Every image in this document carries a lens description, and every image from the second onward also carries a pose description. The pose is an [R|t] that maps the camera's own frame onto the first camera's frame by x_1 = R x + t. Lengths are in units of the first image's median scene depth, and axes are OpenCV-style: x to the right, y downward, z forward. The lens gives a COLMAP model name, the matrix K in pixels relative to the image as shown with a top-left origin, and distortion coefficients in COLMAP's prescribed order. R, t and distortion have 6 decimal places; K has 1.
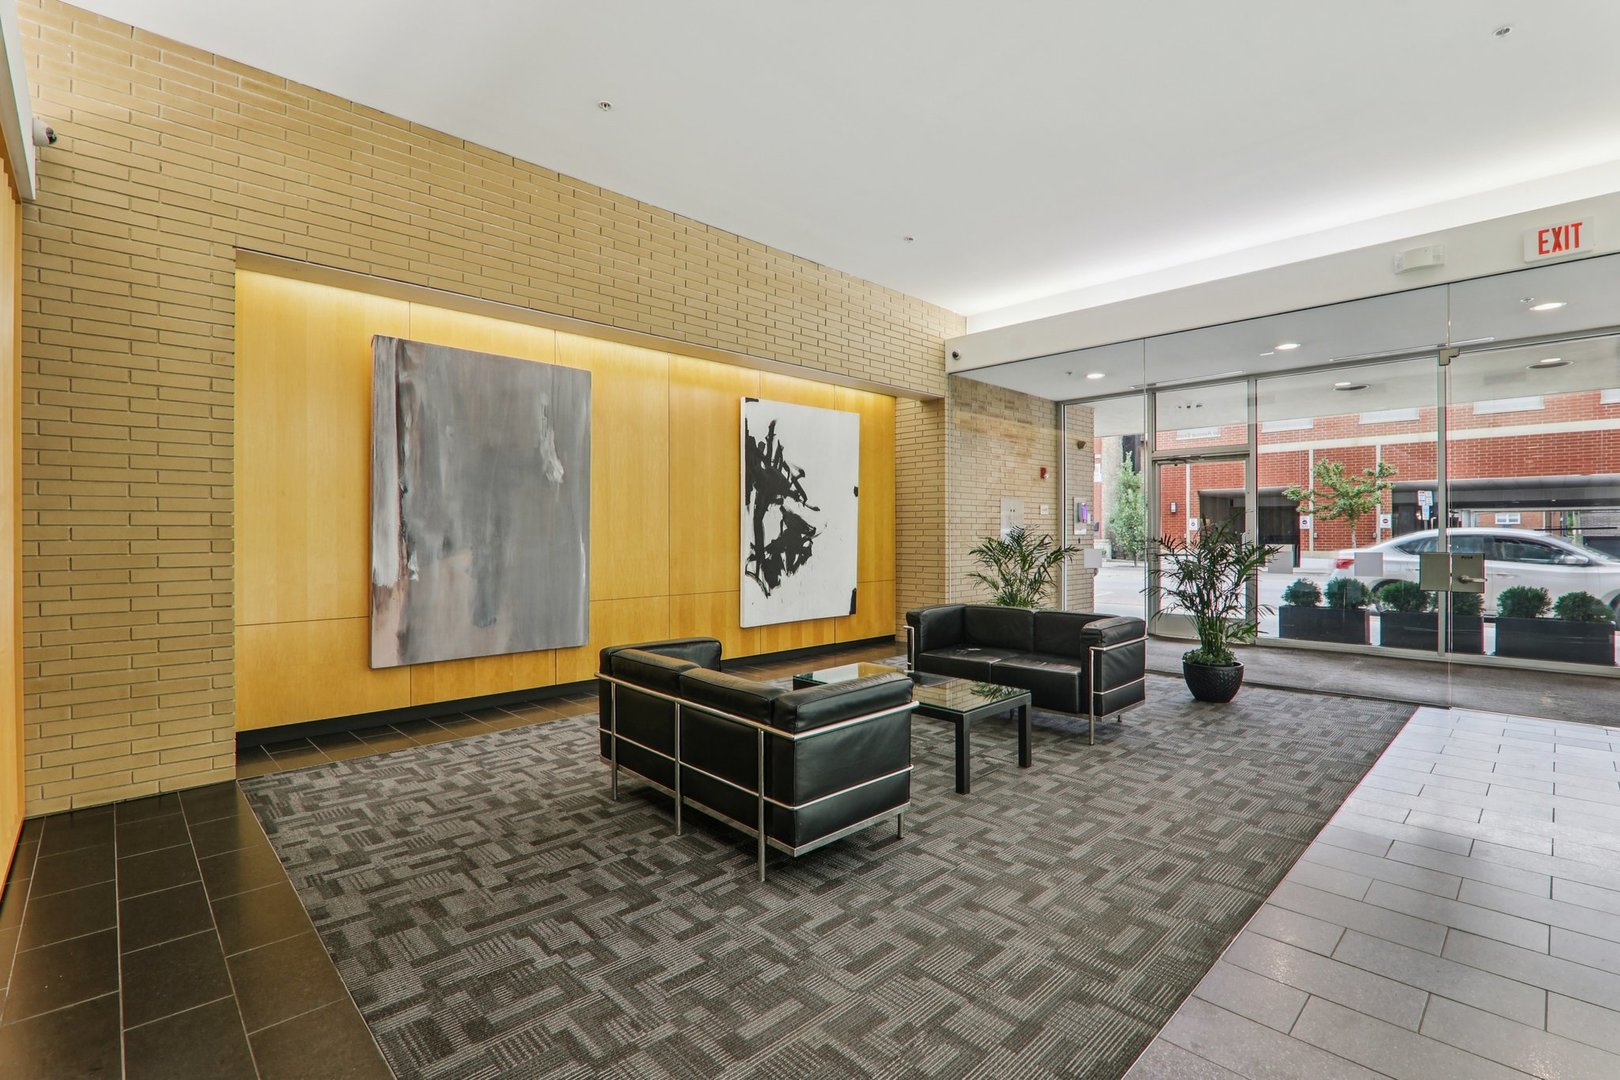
lens RADIAL K [[748.8, 0, 805.9], [0, 748.8, 546.0], [0, 0, 1]] dist [-0.017172, -0.000023]
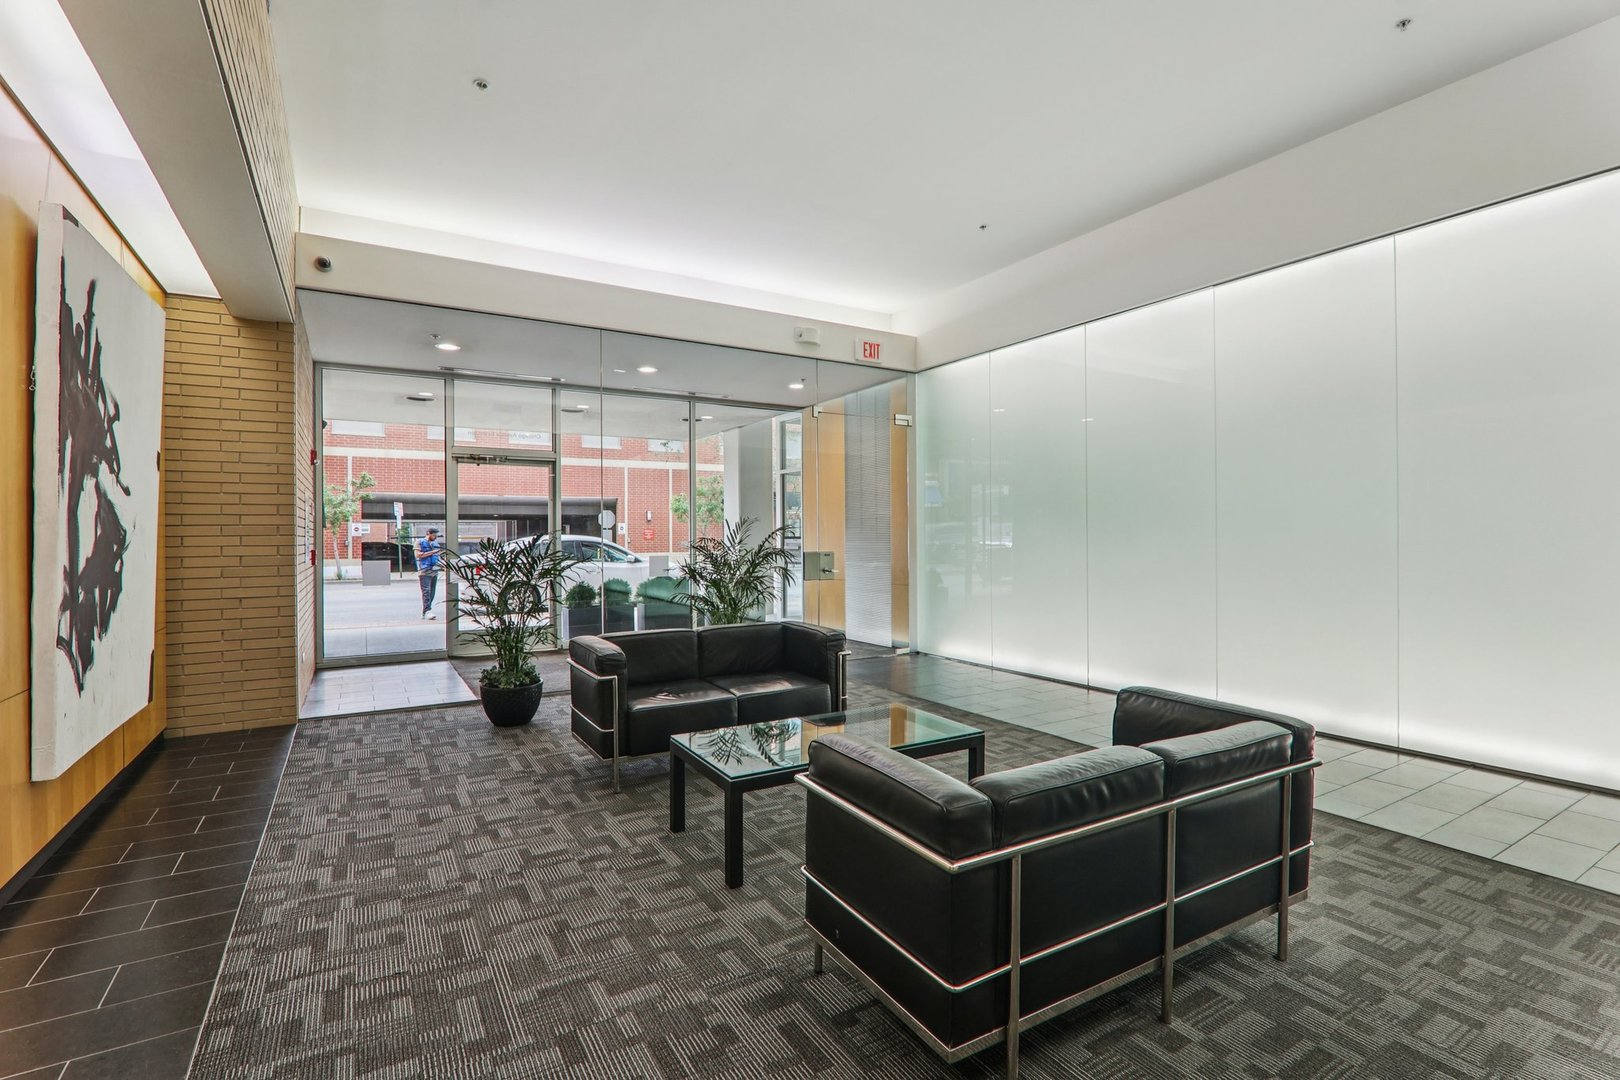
lens RADIAL K [[748.8, 0, 805.9], [0, 748.8, 546.0], [0, 0, 1]] dist [-0.017172, -0.000023]
pose [[0.214147, -0.011925, 0.976729, -0.479955], [0.024028, 0.999687, 0.006937, -0.010937], [-0.976506, 0.021984, 0.214367, 0.664961]]
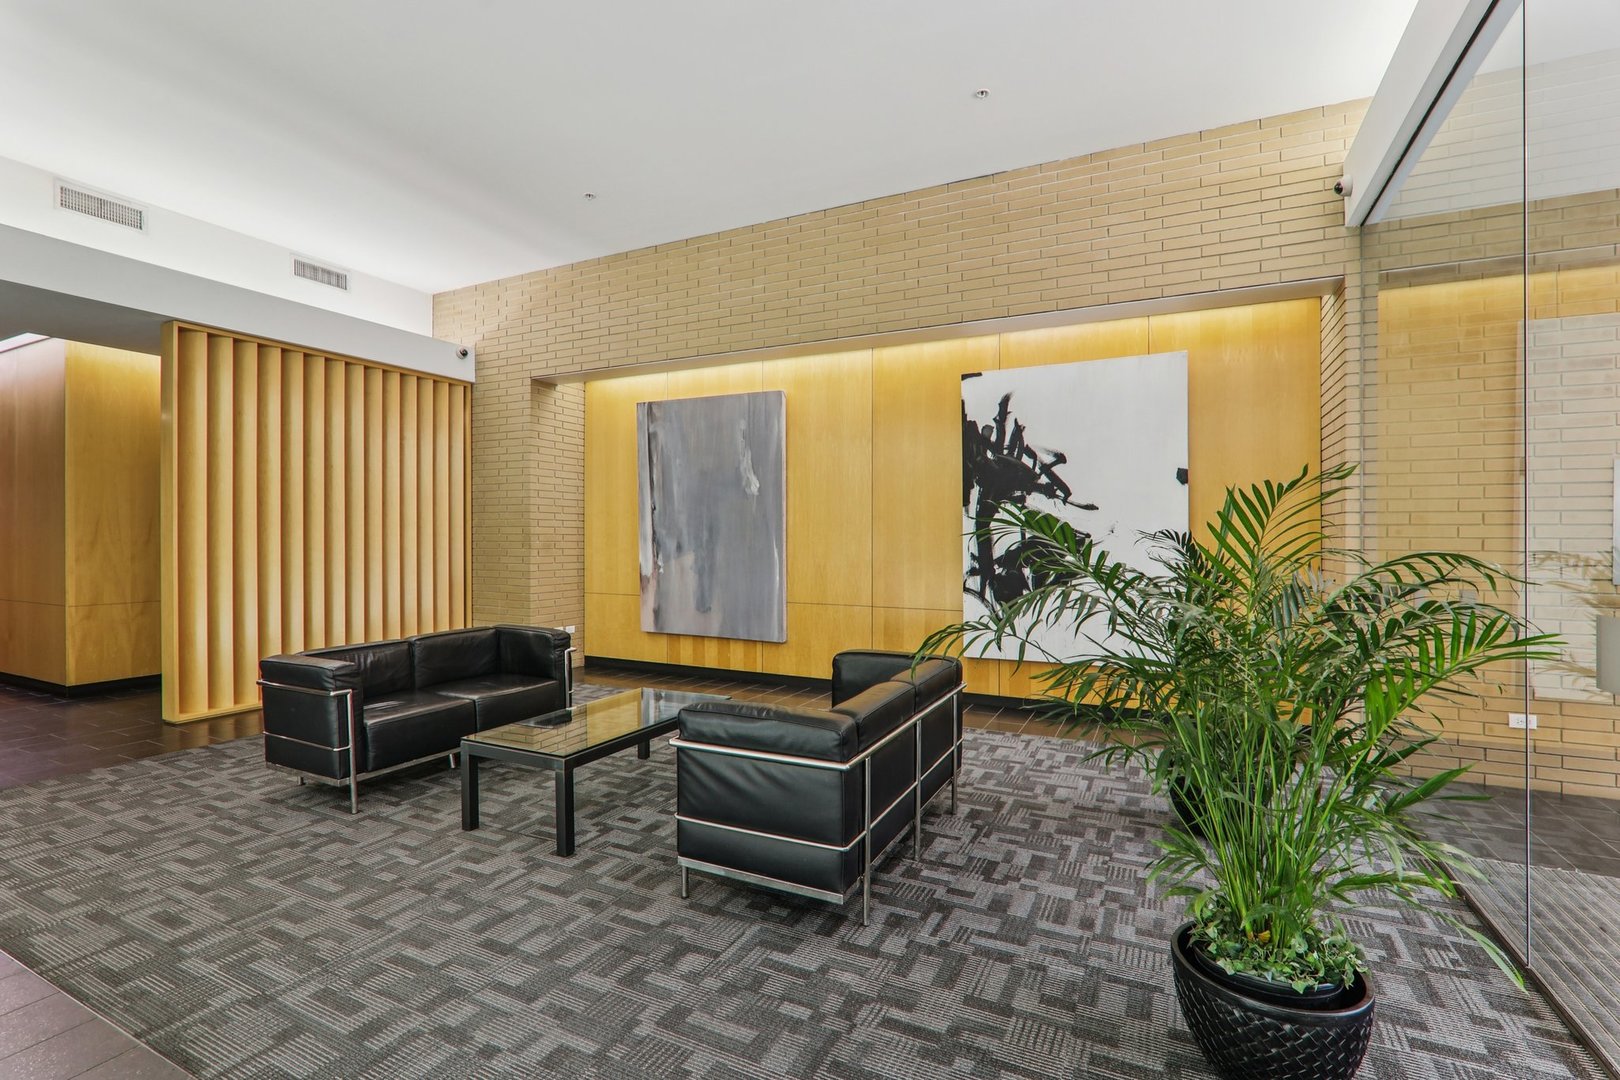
lens RADIAL K [[735.2, 0, 792.5], [0, 735.2, 549.3], [0, 0, 1]] dist [-0.016627, 0.000849]
pose [[0.328365, 0.018497, -0.944370, 0.775111], [-0.021486, 0.999696, 0.012110, -0.017617], [0.944306, 0.016314, 0.328663, 0.712036]]
